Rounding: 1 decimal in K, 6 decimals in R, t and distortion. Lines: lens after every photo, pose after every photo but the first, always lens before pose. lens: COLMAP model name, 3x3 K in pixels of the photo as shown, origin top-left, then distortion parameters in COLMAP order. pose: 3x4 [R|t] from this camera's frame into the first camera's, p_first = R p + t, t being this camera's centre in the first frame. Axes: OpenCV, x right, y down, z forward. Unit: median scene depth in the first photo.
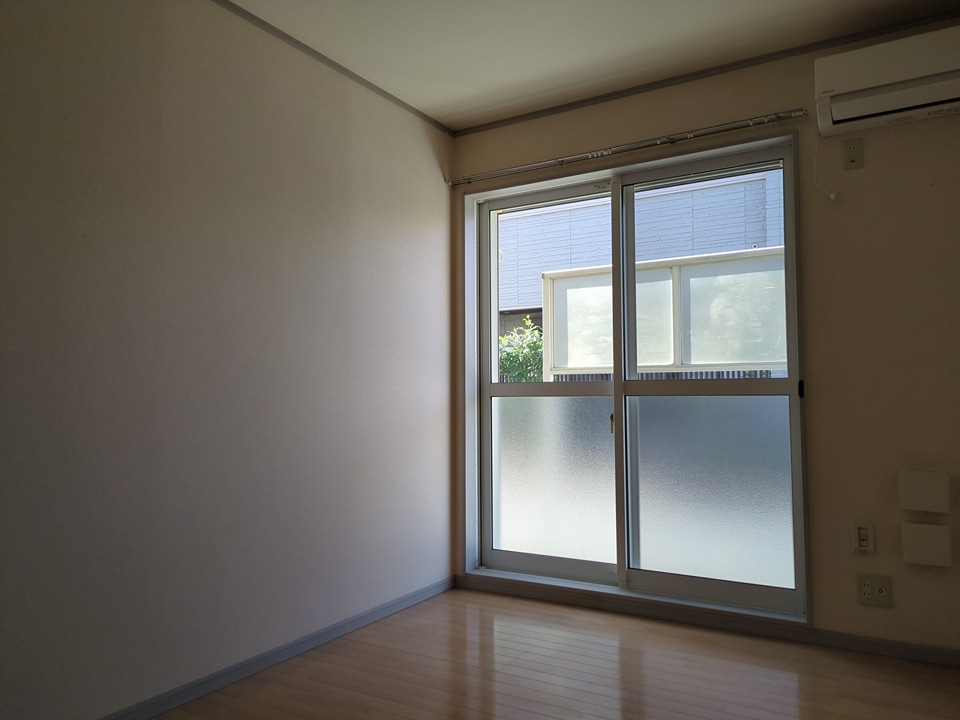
lens RADIAL K [[718.6, 0, 476.2], [0, 718.6, 356.3], [0, 0, 1]] dist [0.009241, -0.002483]
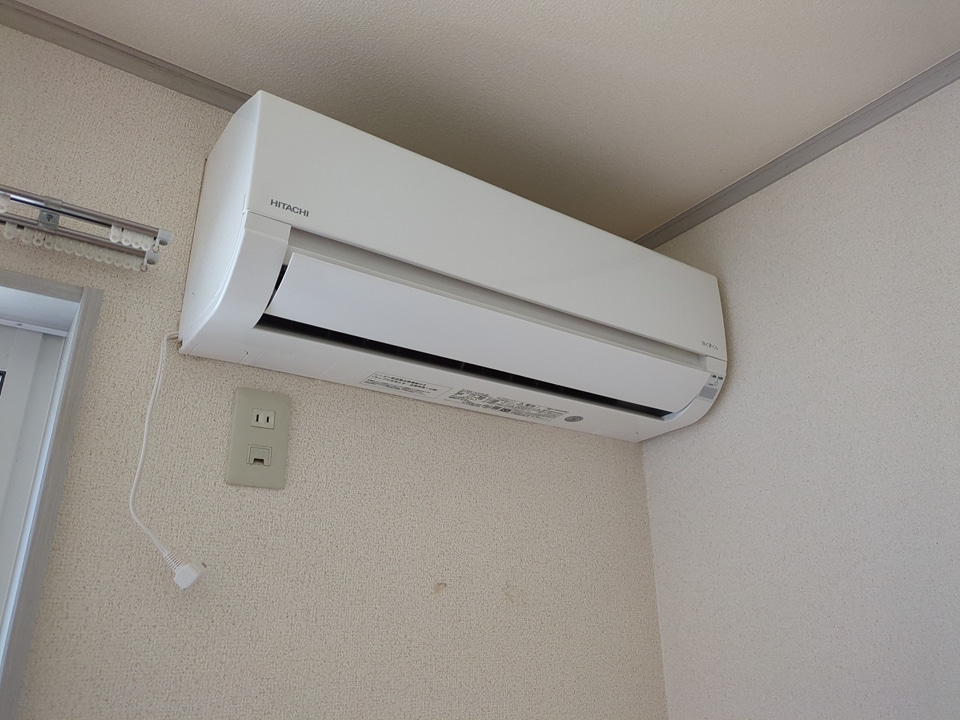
lens RADIAL K [[718.6, 0, 476.2], [0, 718.6, 356.3], [0, 0, 1]] dist [0.009241, -0.002483]
pose [[0.393162, 0.334301, 0.856543, 0.249084], [-0.046838, 0.937635, -0.344451, -0.185735], [-0.918275, 0.095306, 0.384301, 0.696165]]
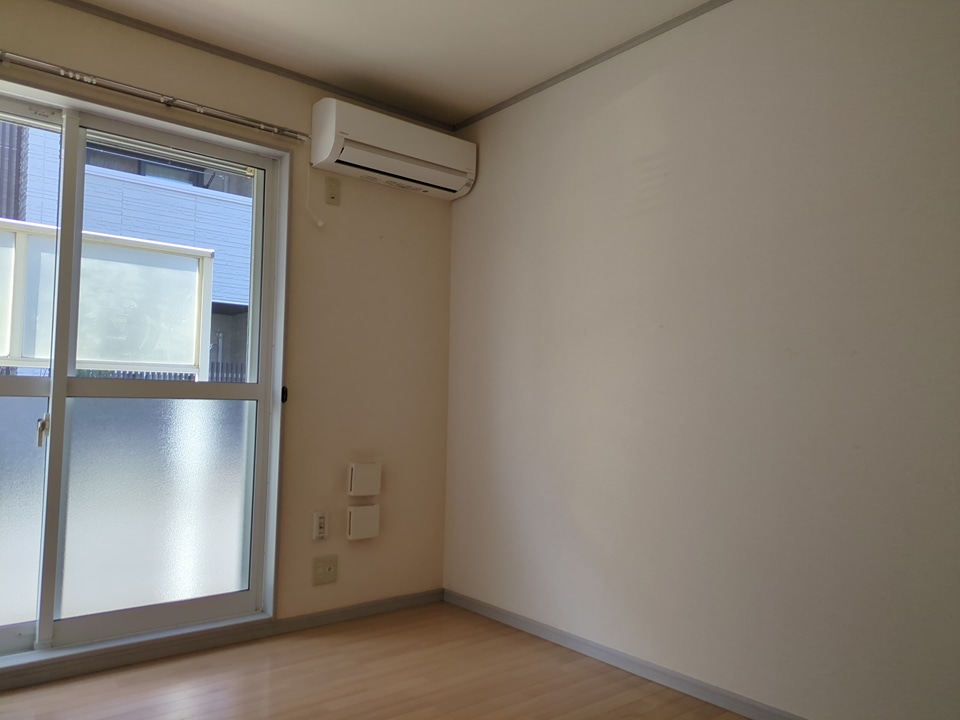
lens RADIAL K [[714.1, 0, 480.9], [0, 714.1, 368.7], [0, 0, 1]] dist [0.034147, -0.003859]
pose [[0.317768, 0.059601, 0.946294, -0.406183], [-0.073040, 0.996596, -0.038242, 0.023012], [-0.945351, -0.056966, 0.321039, 0.346960]]
